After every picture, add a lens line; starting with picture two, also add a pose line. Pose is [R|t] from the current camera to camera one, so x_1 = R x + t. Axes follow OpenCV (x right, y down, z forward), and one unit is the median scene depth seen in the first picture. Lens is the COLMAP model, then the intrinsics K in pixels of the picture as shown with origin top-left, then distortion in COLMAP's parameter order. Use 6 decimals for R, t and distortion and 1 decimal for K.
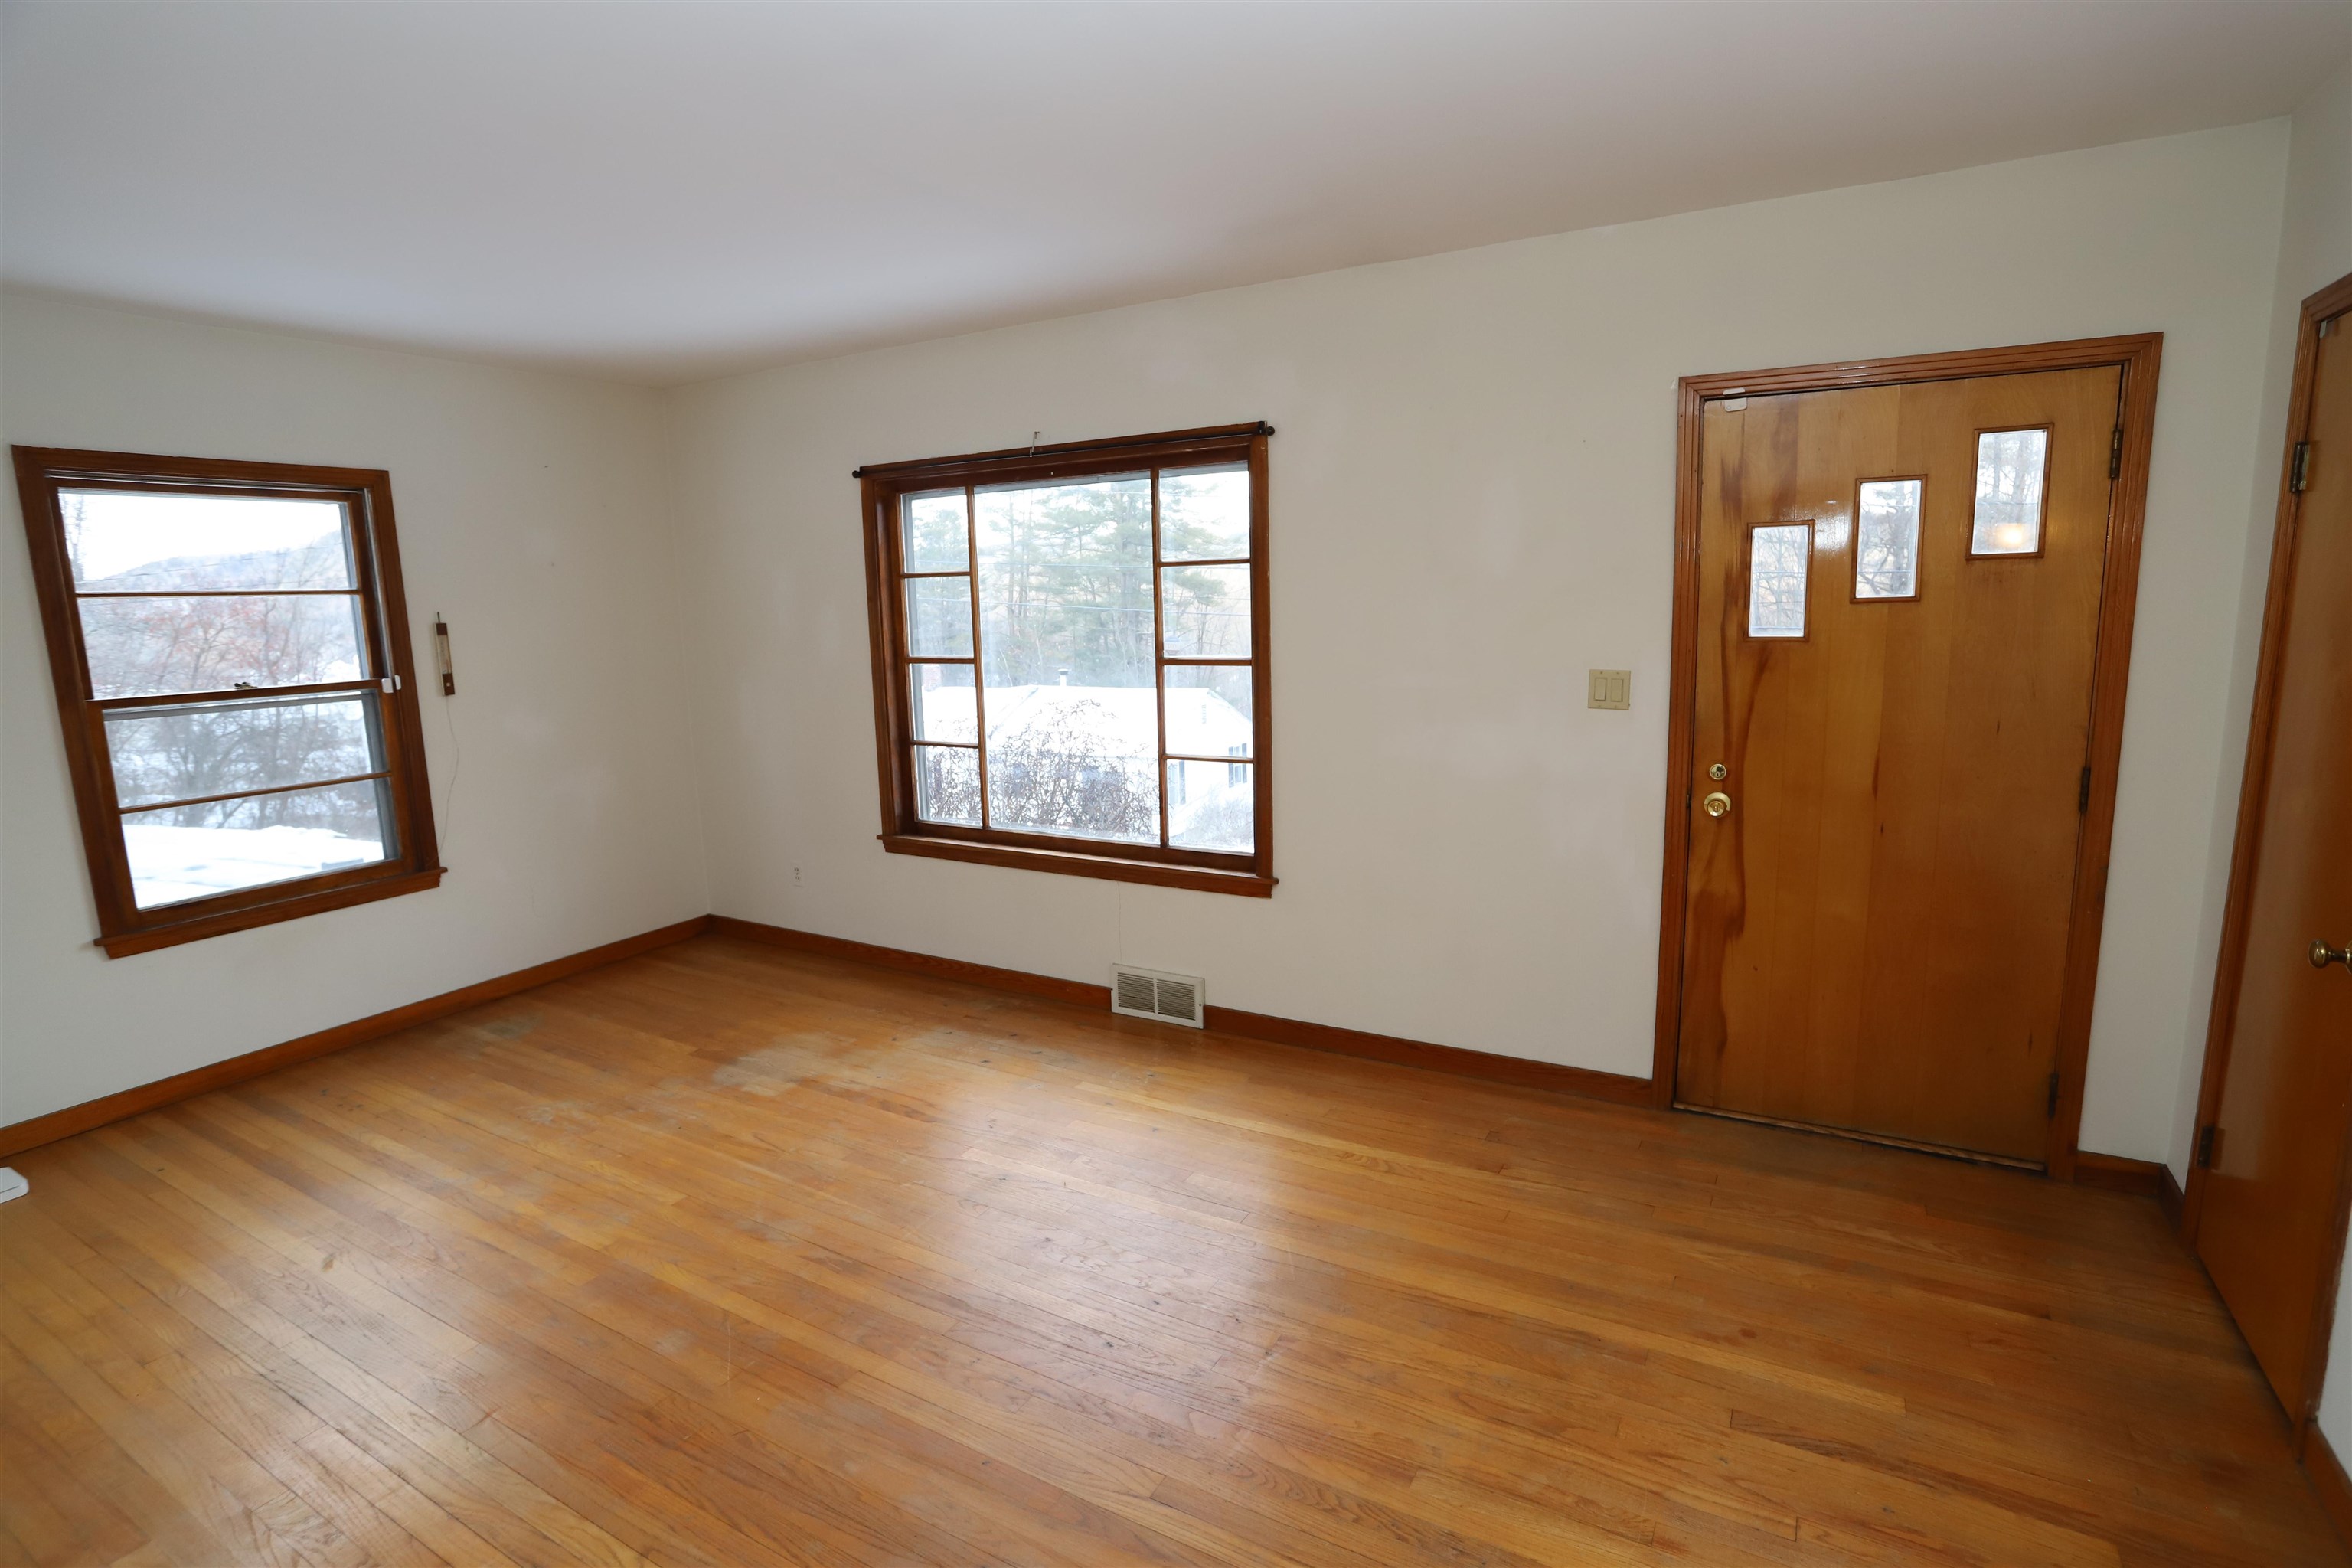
lens RADIAL K [[1155.5, 0, 1176.0], [0, 1155.5, 784.0], [0, 0, 1]] dist [-0.068124, 0.026873]
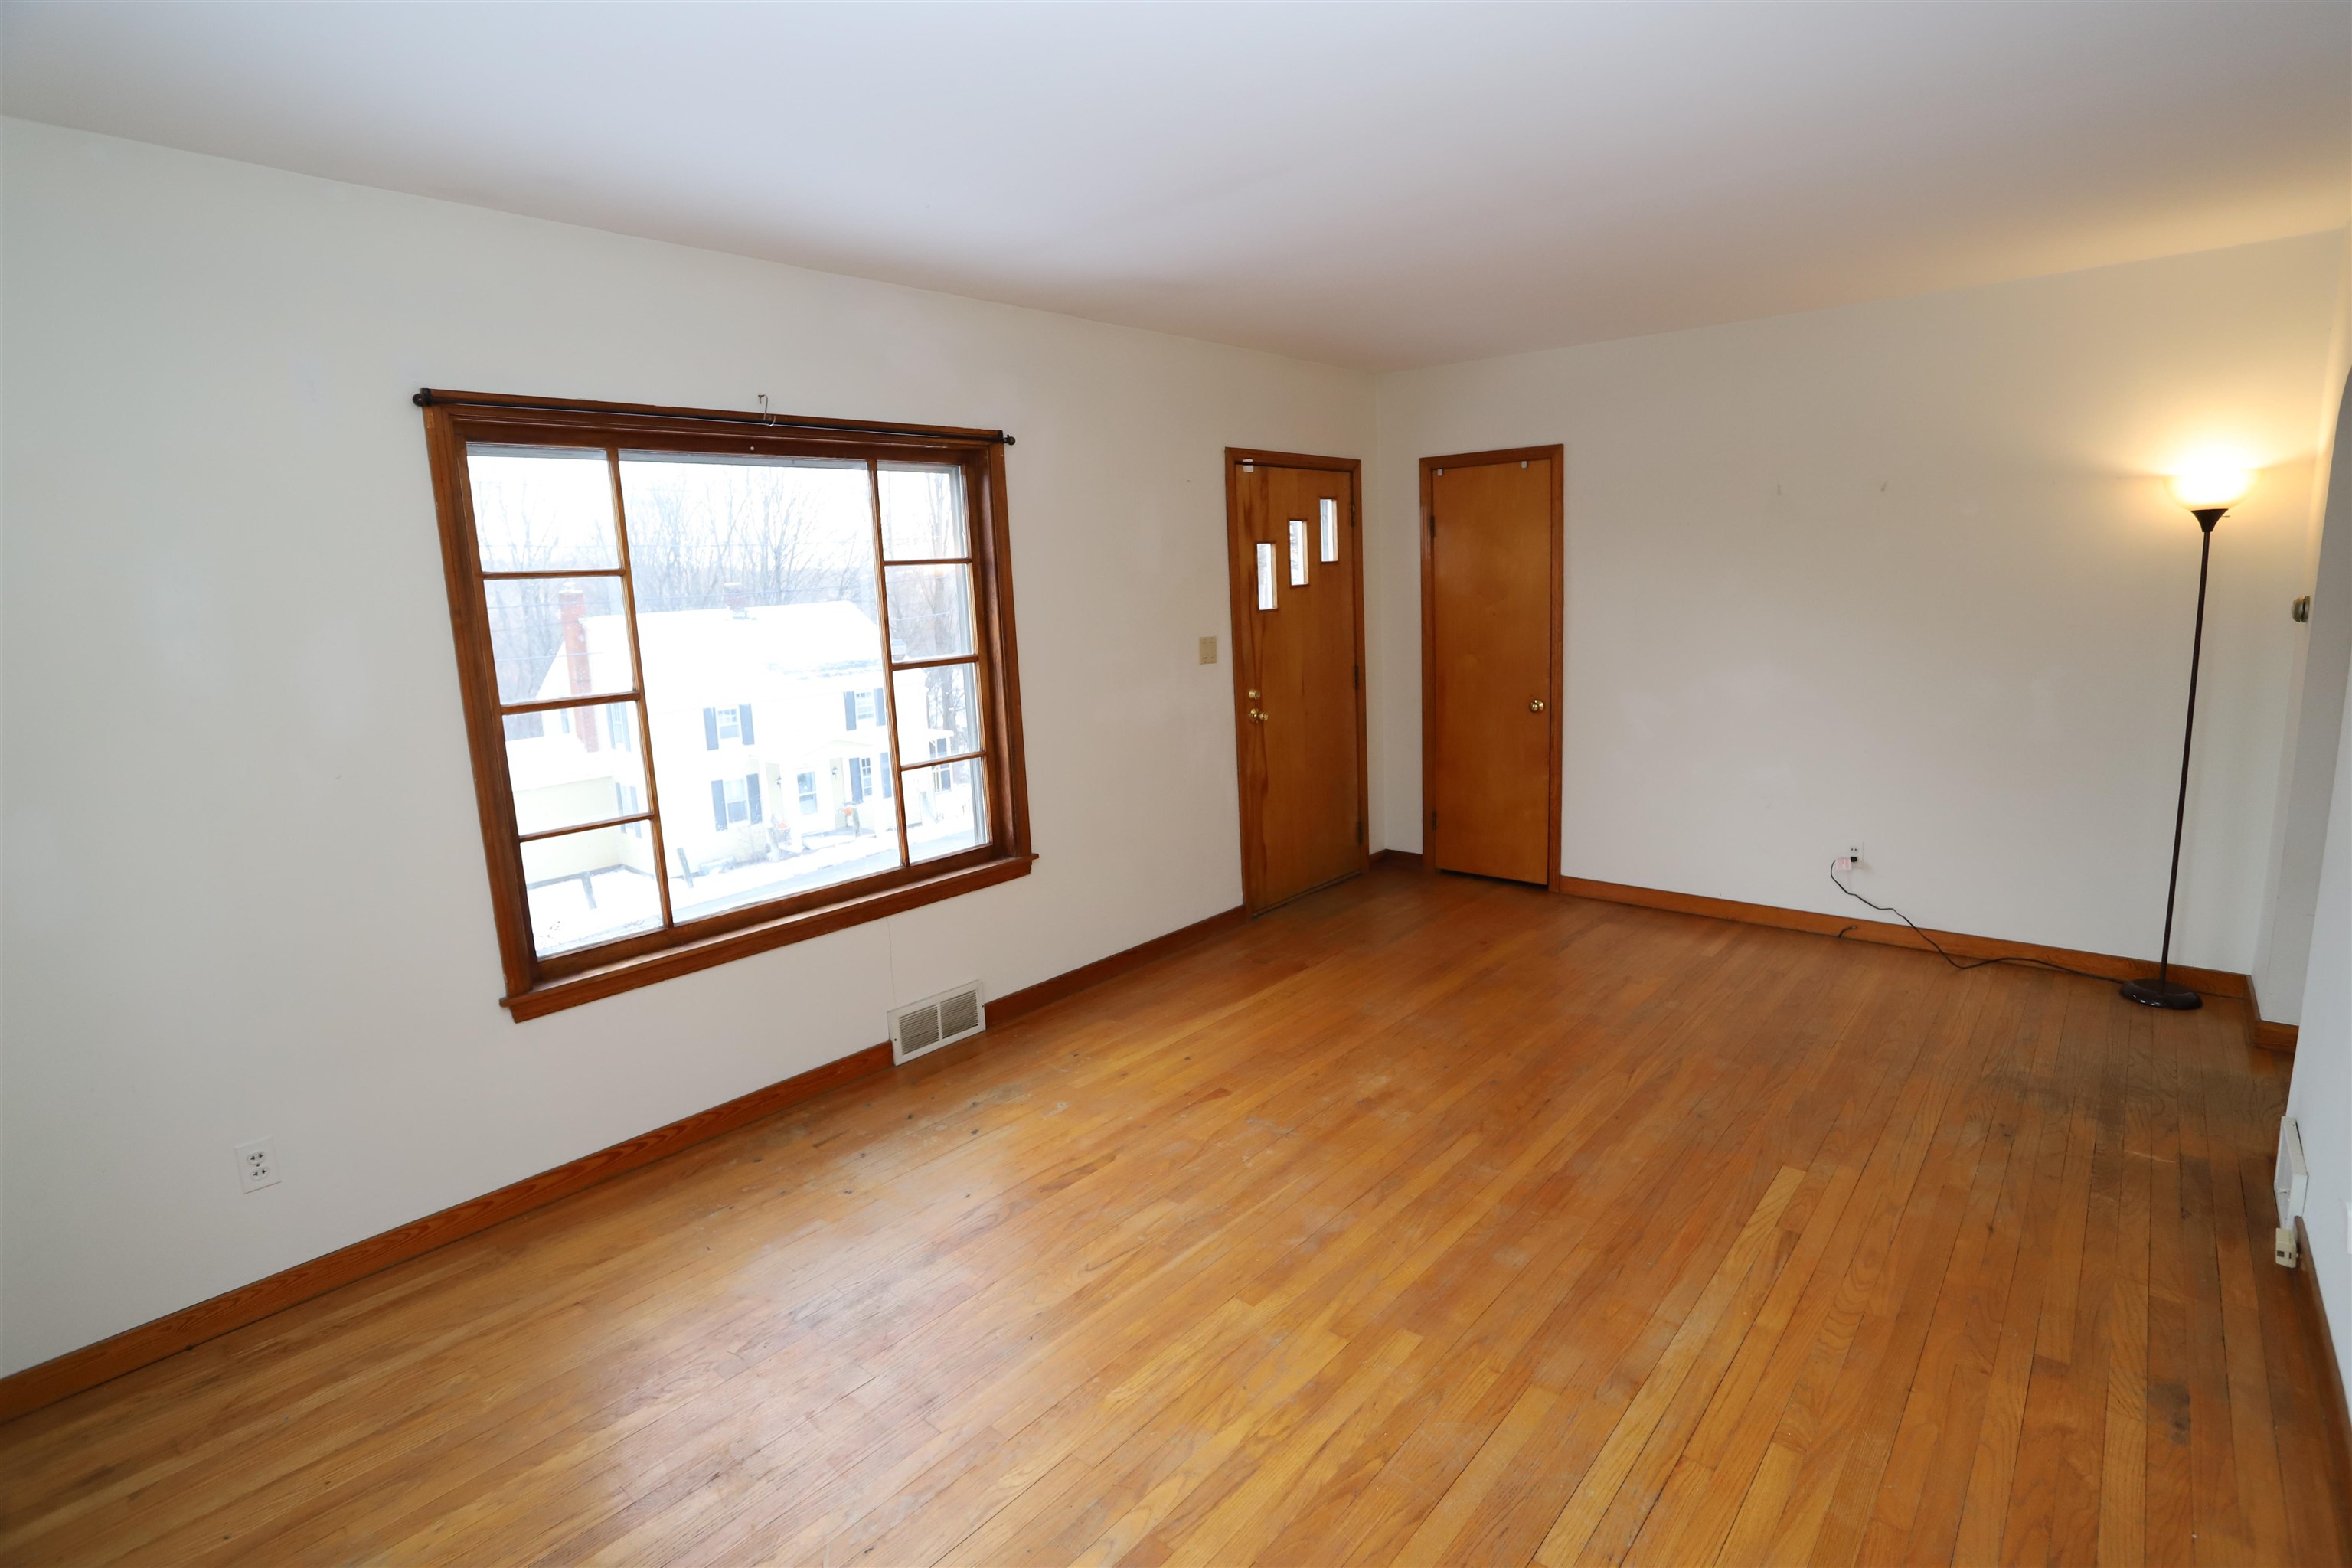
lens RADIAL K [[1155.5, 0, 1176.0], [0, 1155.5, 784.0], [0, 0, 1]] dist [-0.068124, 0.026873]
pose [[0.191400, -0.153535, 0.969429, -1.043484], [0.201508, 0.972797, 0.114283, -0.087999], [-0.960604, 0.173474, 0.217132, 0.704557]]
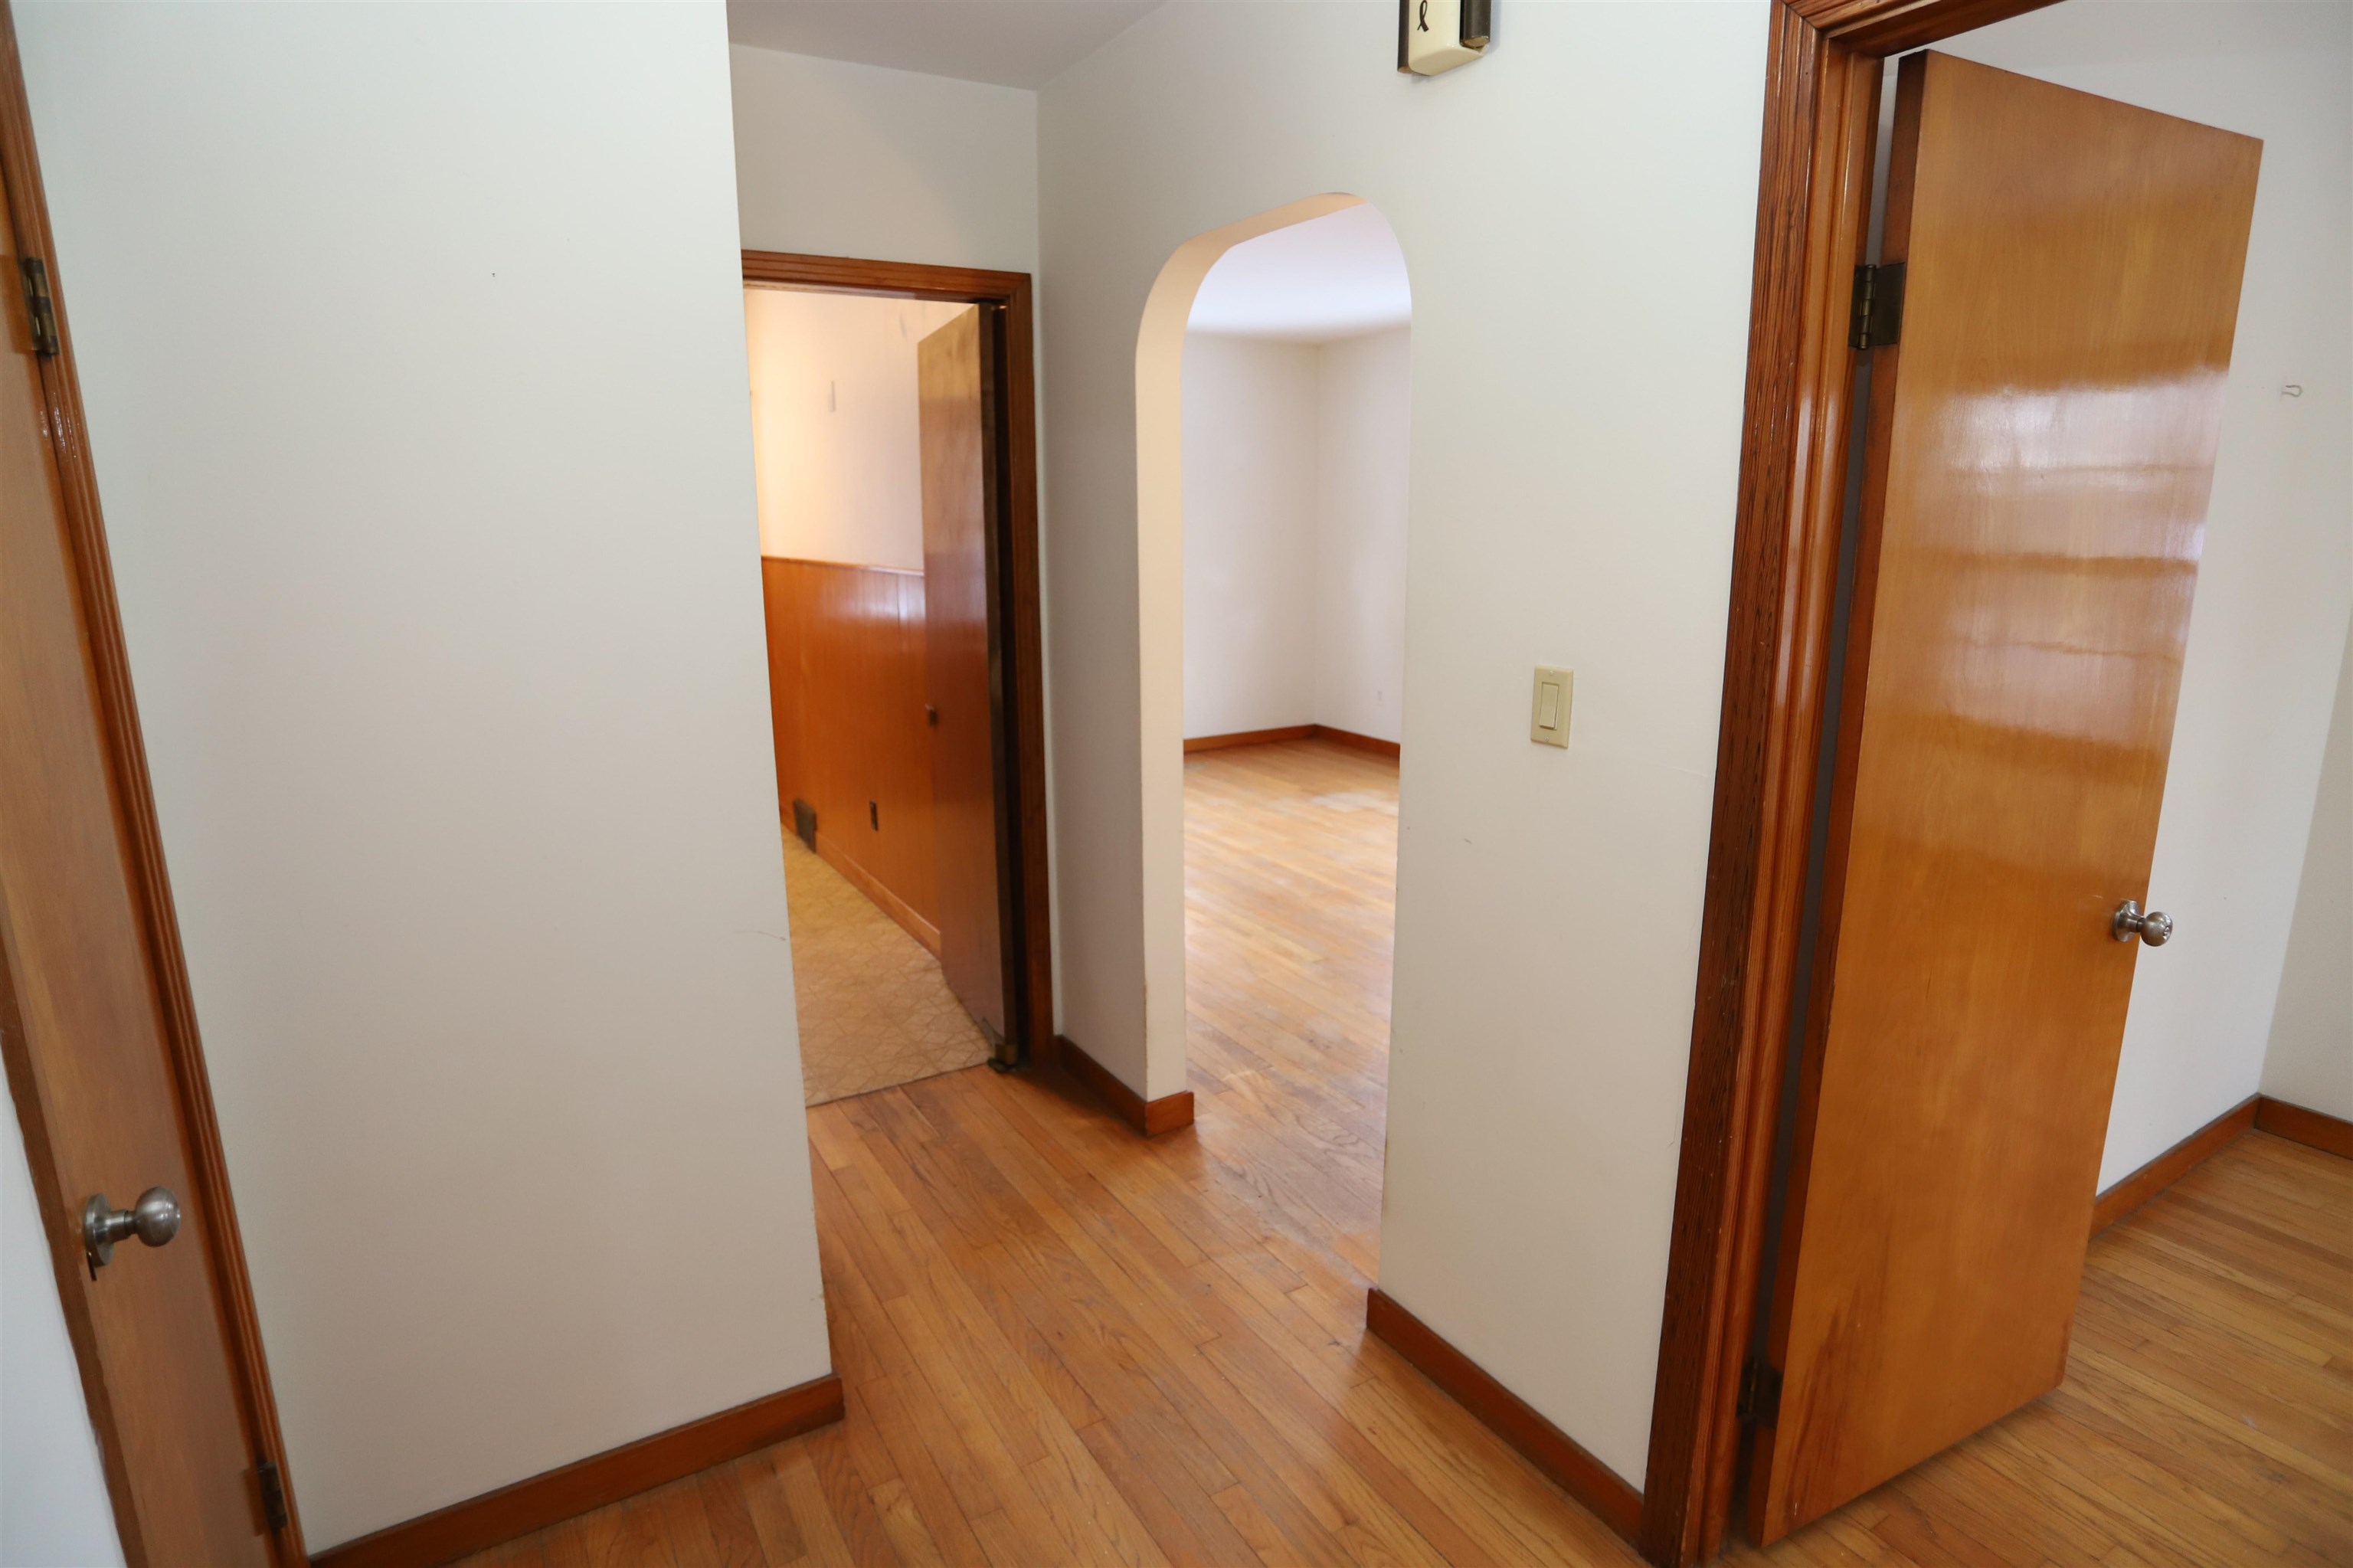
lens RADIAL K [[1156.1, 0, 1176.5], [0, 1156.1, 784.0], [0, 0, 1]] dist [-0.068124, 0.026873]
pose [[0.870612, 0.134488, -0.473232, 0.209961], [-0.100608, 0.990252, 0.096330, 0.113661], [0.481574, -0.036255, 0.875655, -0.556386]]
